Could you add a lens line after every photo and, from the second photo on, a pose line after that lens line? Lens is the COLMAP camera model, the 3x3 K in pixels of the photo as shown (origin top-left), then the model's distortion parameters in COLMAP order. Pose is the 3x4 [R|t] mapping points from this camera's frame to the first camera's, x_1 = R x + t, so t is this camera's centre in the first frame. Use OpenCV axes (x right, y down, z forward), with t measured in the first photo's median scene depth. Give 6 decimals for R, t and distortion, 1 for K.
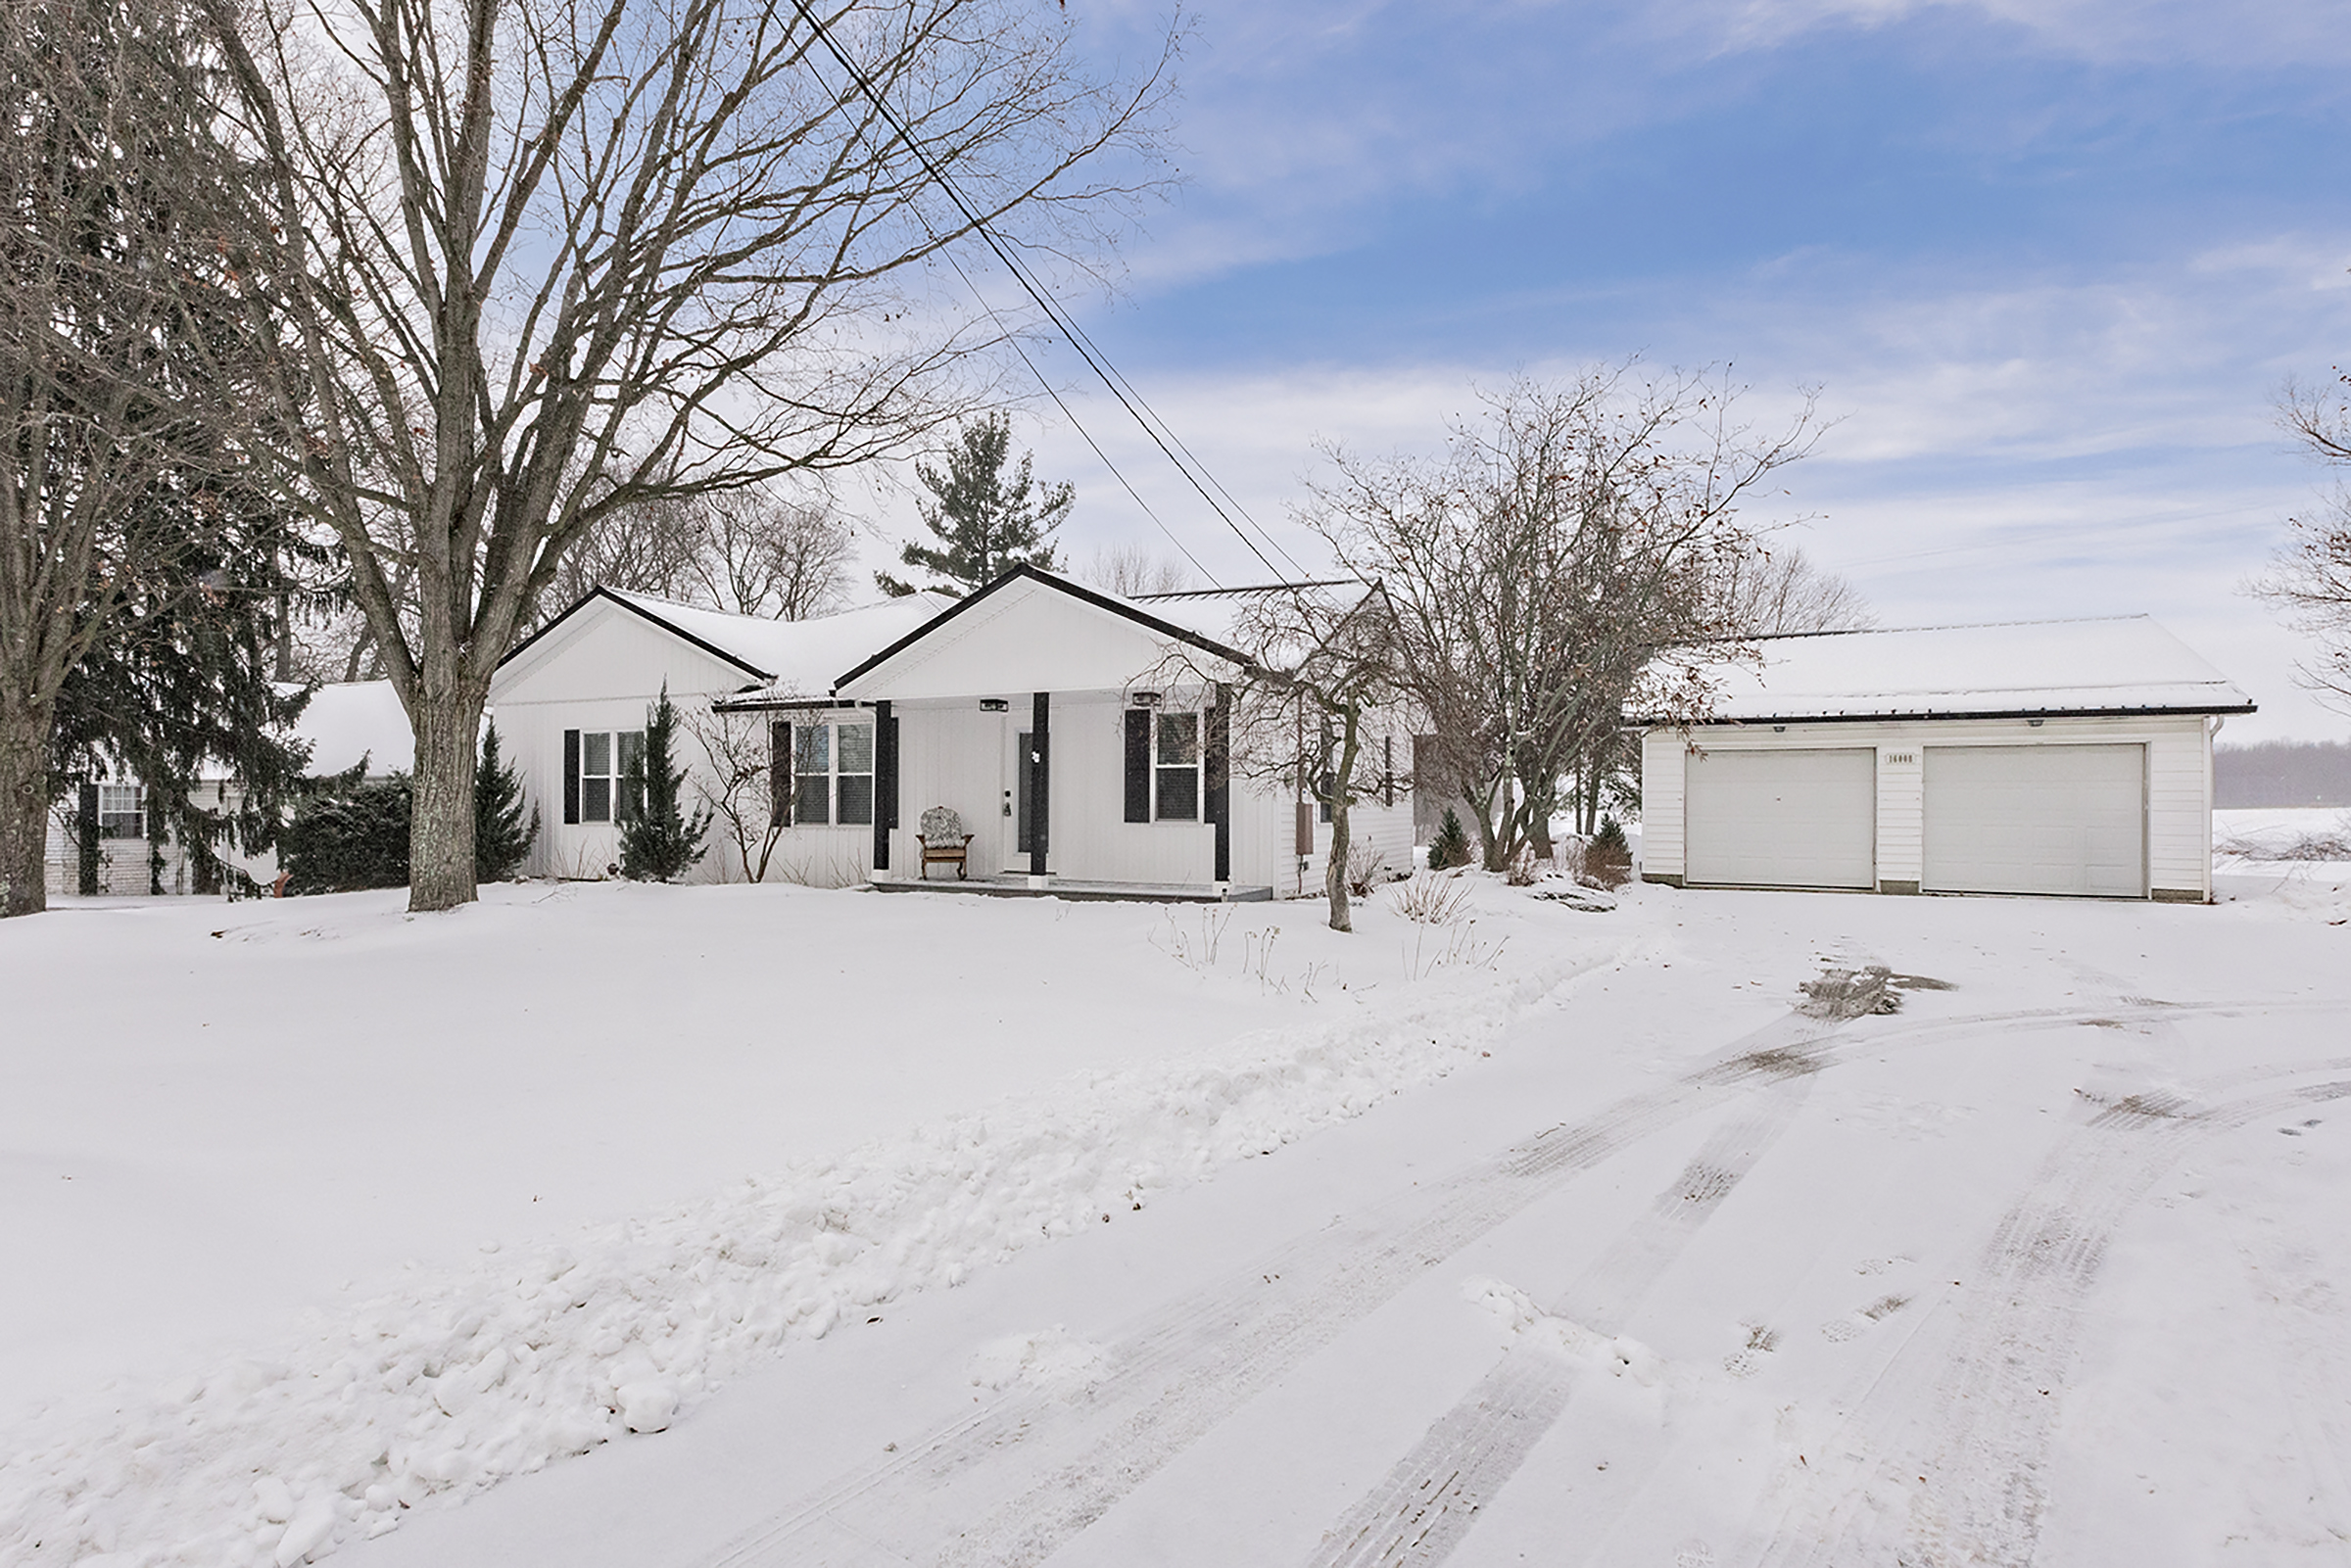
lens RADIAL K [[1133.3, 0, 1159.7], [0, 1133.3, 770.4], [0, 0, 1]] dist [0.000157, 0.000102]
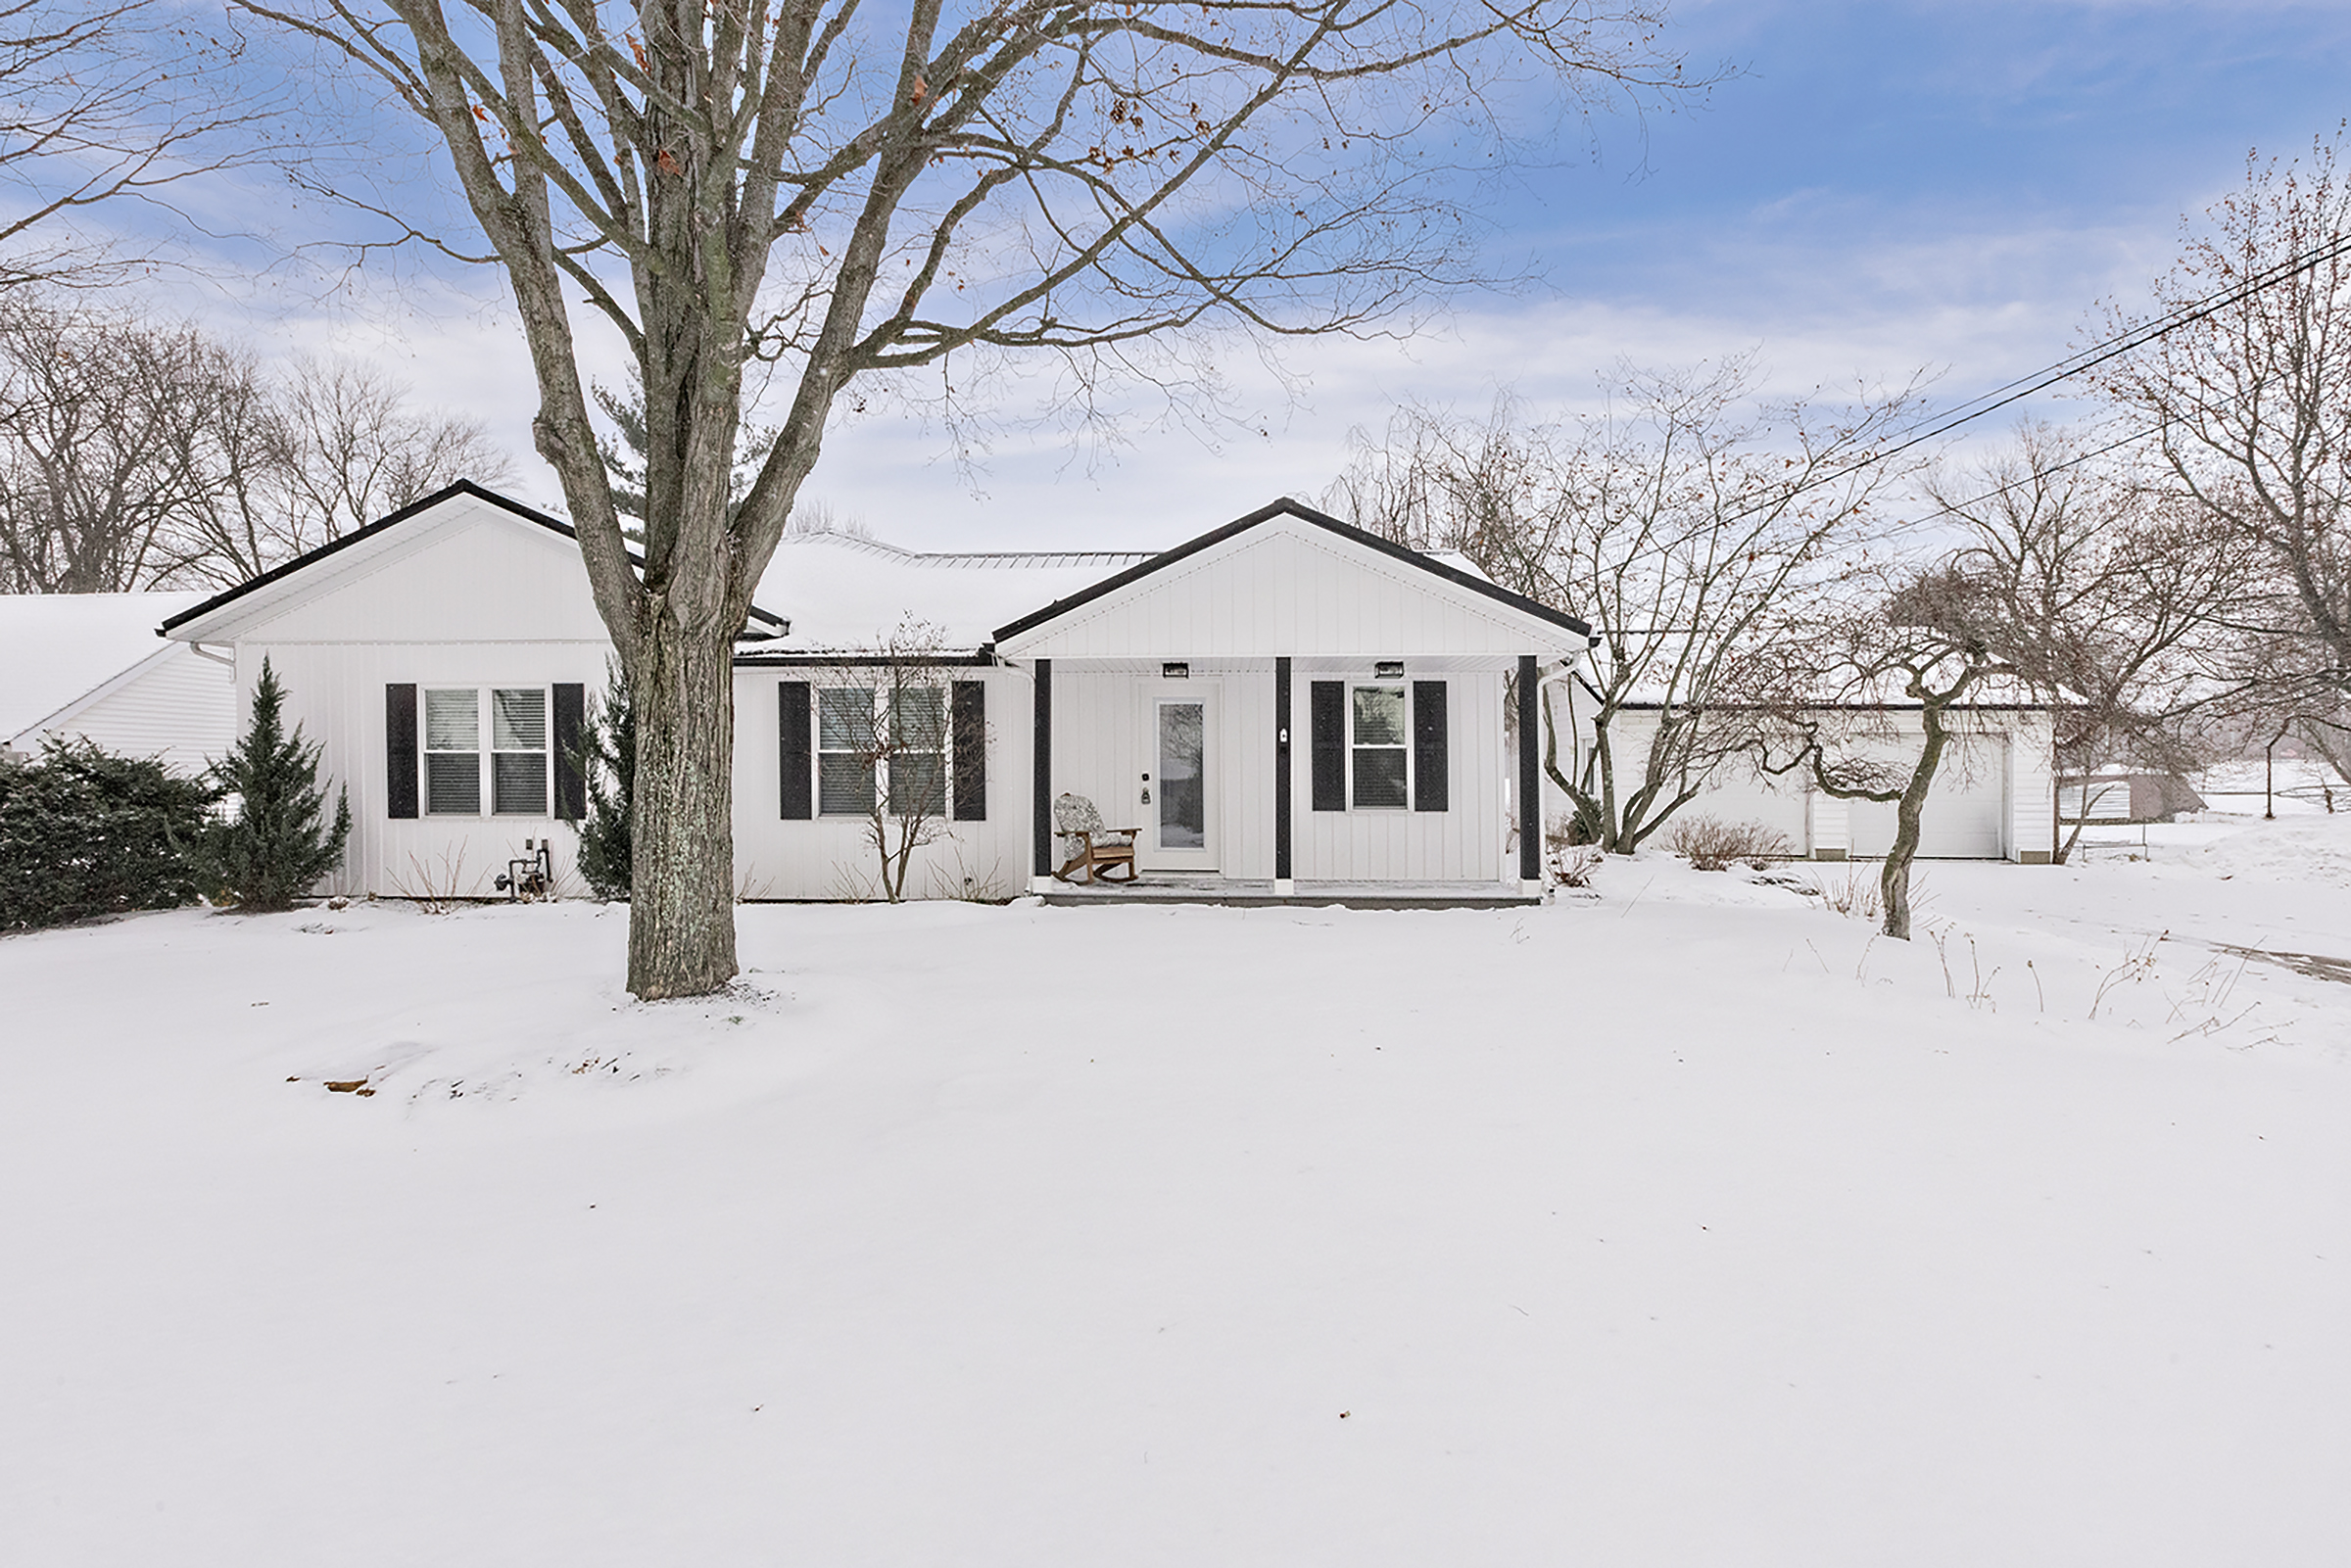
lens RADIAL K [[1028.0, 0, 1035.7], [0, 1028.0, 735.2], [0, 0, 1]] dist [0.010501, 0.000319]
pose [[0.927521, 0.009963, 0.373639, -0.436910], [-0.009166, 0.999950, -0.003908, -0.005723], [-0.373659, 0.000200, 0.927566, 0.292912]]
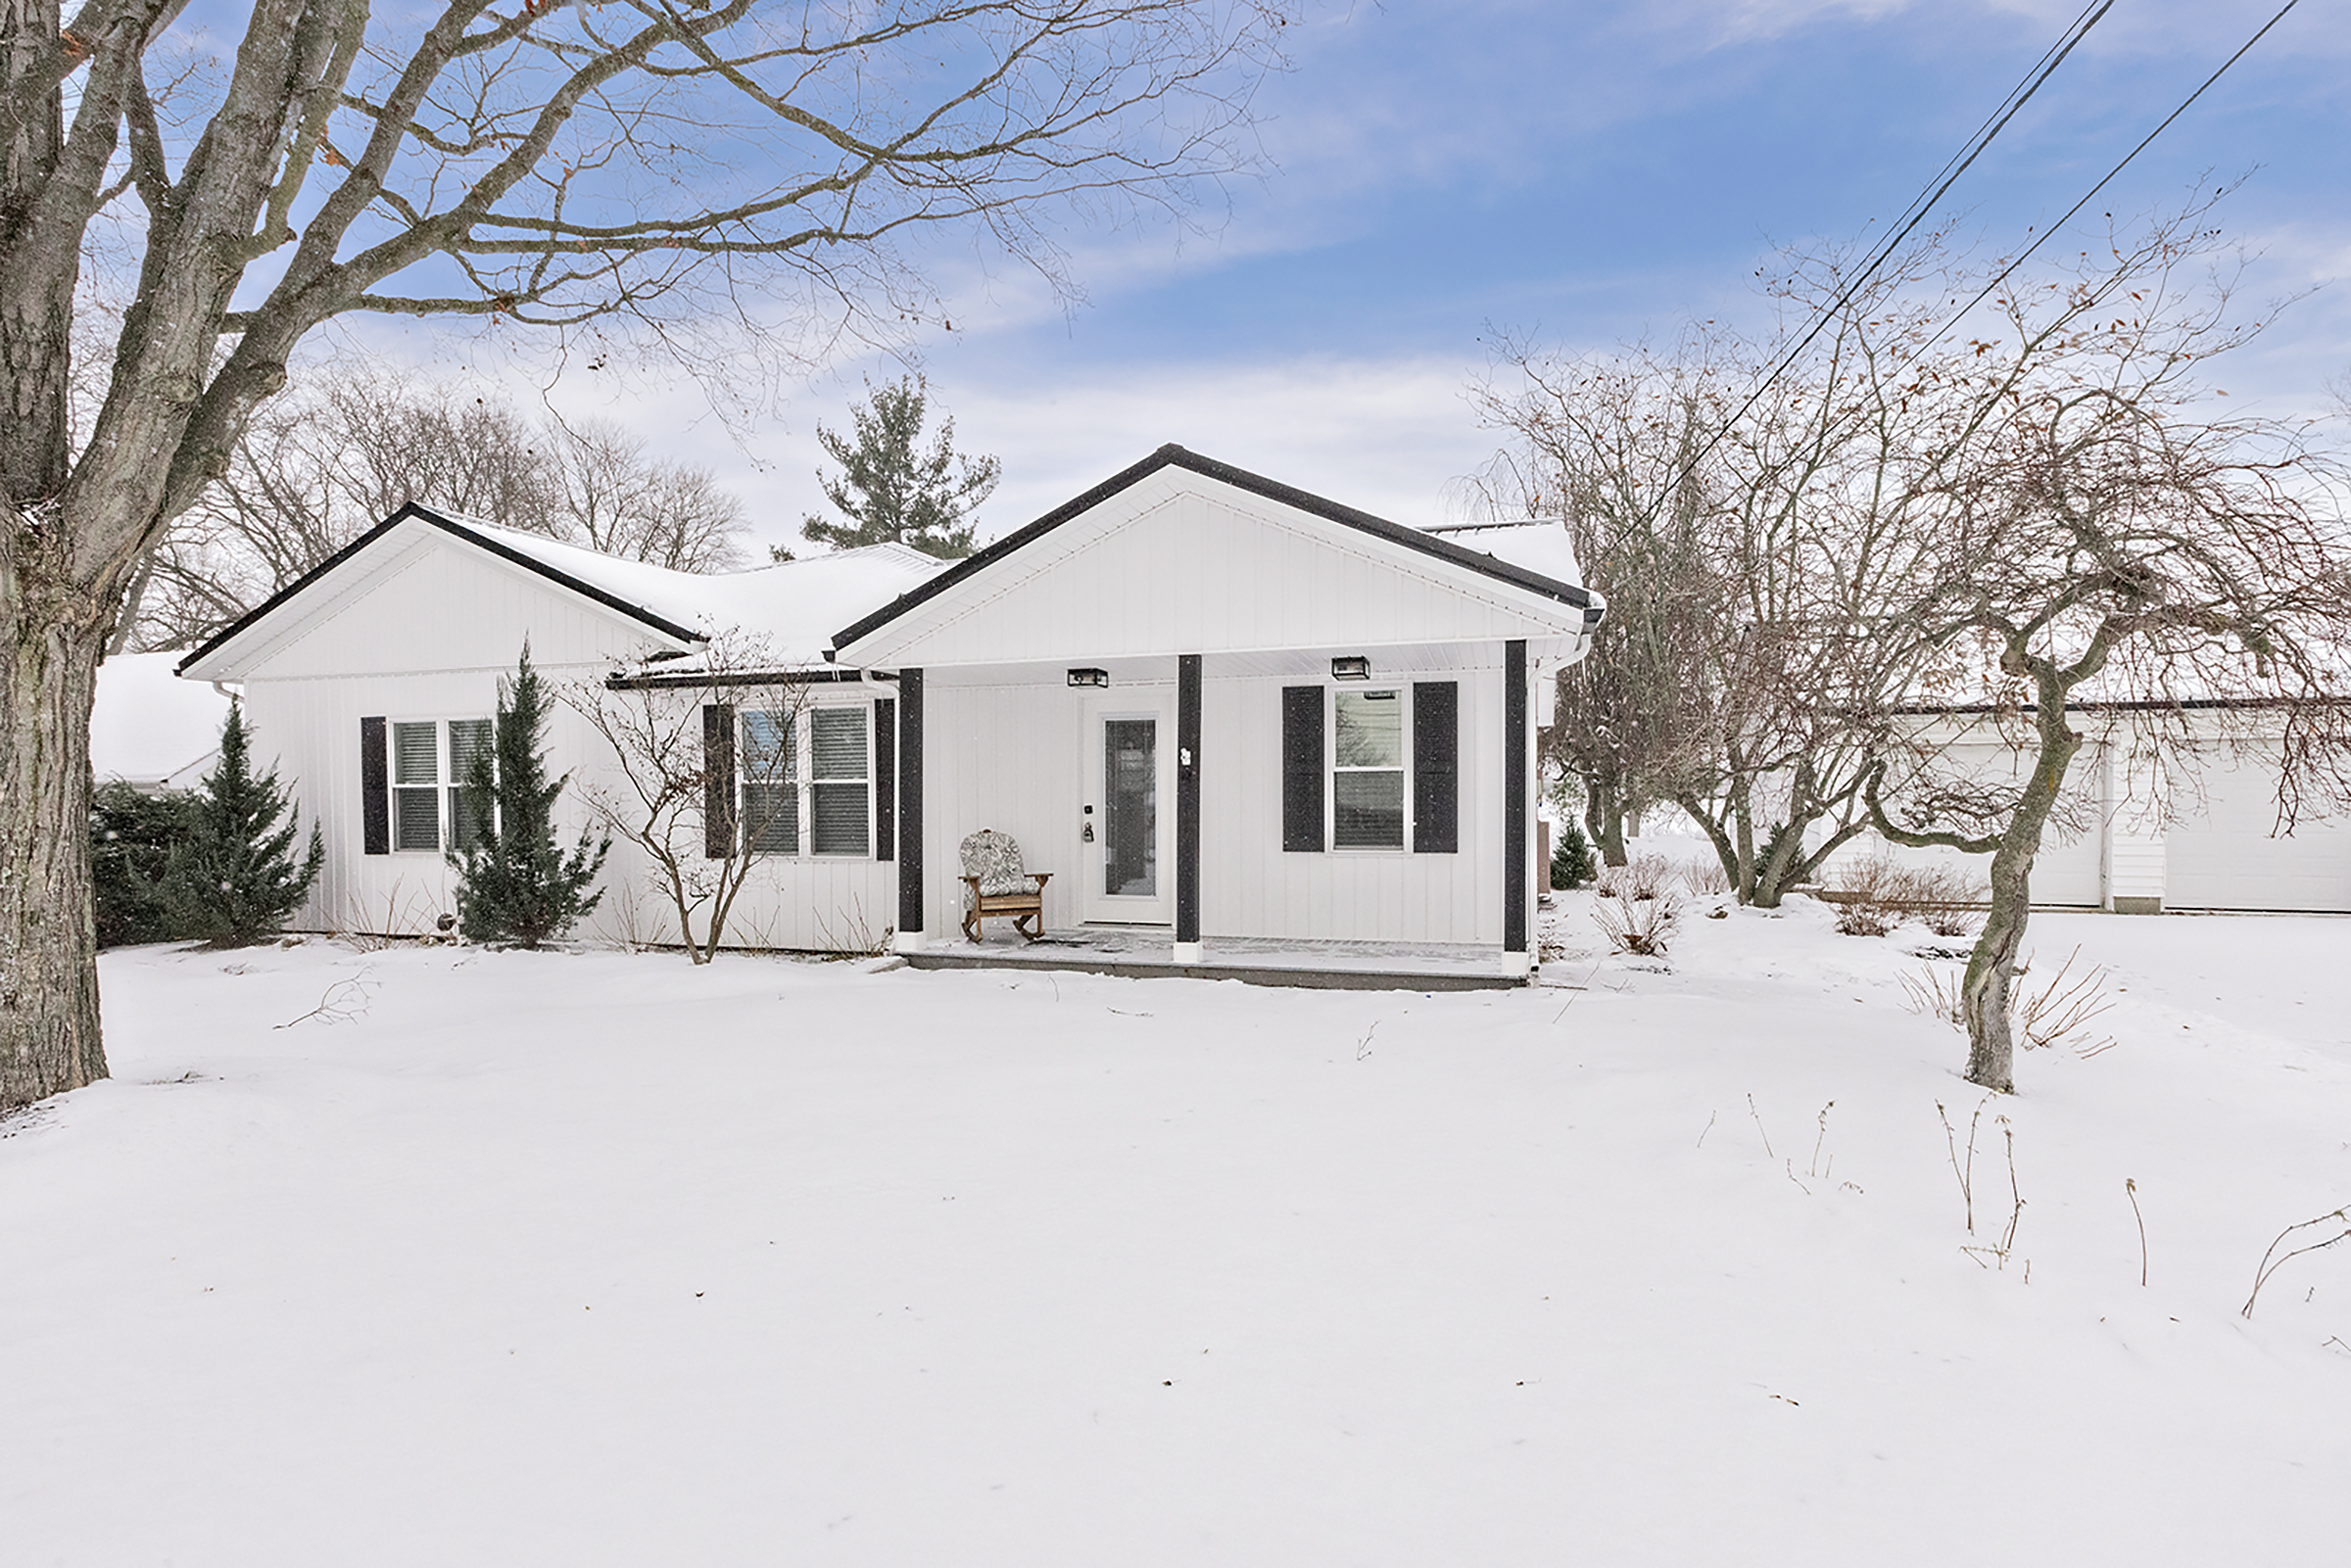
lens RADIAL K [[983.7, 0, 1175.5], [0, 983.7, 784.0], [0, 0, 1]] dist [0.009888, -0.000390]
pose [[0.983363, -0.009294, 0.181413, -0.168675], [0.005331, 0.999737, 0.022322, -0.006880], [-0.181572, -0.020983, 0.983154, 0.360098]]
